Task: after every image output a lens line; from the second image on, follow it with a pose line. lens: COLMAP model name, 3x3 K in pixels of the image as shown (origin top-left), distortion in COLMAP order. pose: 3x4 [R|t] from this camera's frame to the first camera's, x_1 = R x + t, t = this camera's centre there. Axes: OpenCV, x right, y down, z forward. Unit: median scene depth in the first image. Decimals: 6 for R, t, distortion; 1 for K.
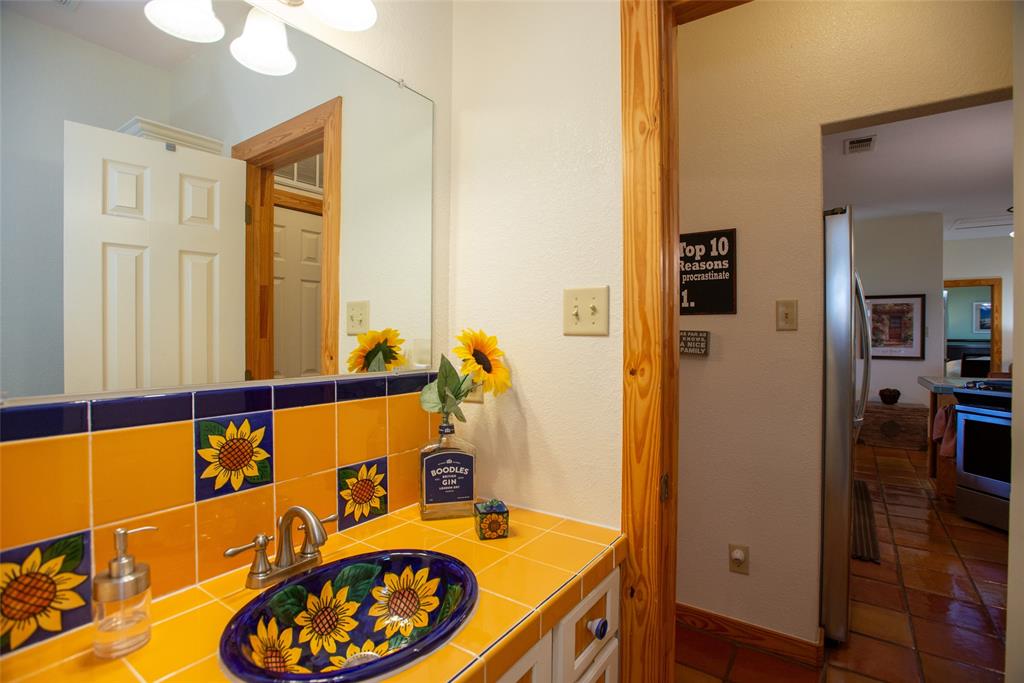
lens RADIAL K [[477.0, 0, 516.9], [0, 477.0, 336.5], [0, 0, 1]] dist [-0.012877, 0.000192]
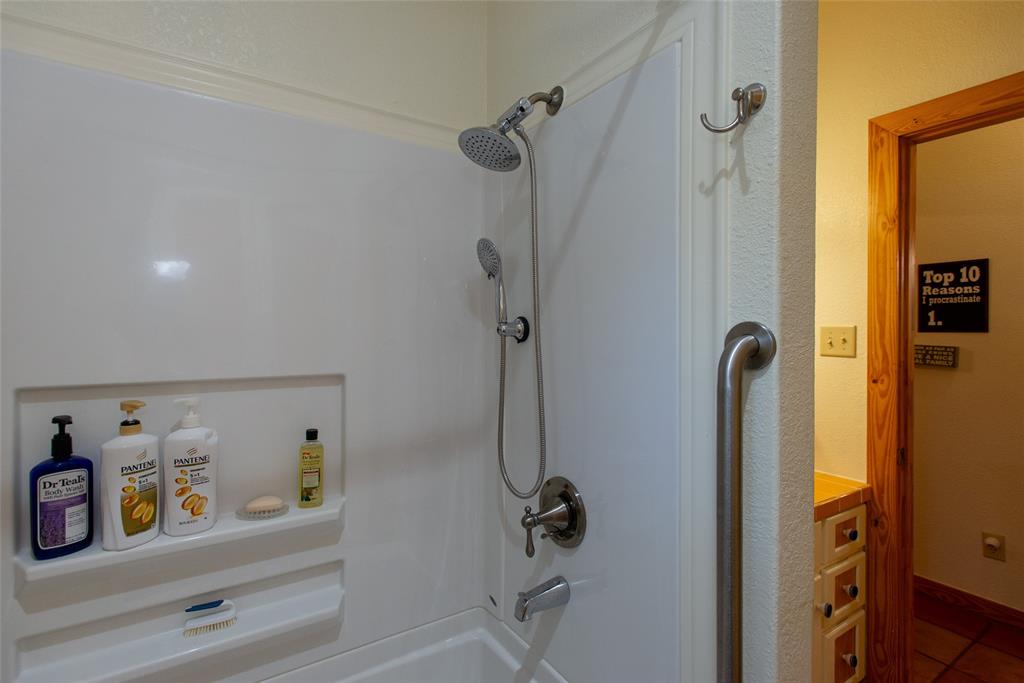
lens RADIAL K [[489.4, 0, 510.2], [0, 489.4, 335.6], [0, 0, 1]] dist [0.070200, -0.024252]
pose [[0.923733, 0.000454, -0.383036, -0.138426], [0.004941, 0.999902, 0.013100, -0.061518], [0.383004, -0.013993, 0.923641, -0.595716]]
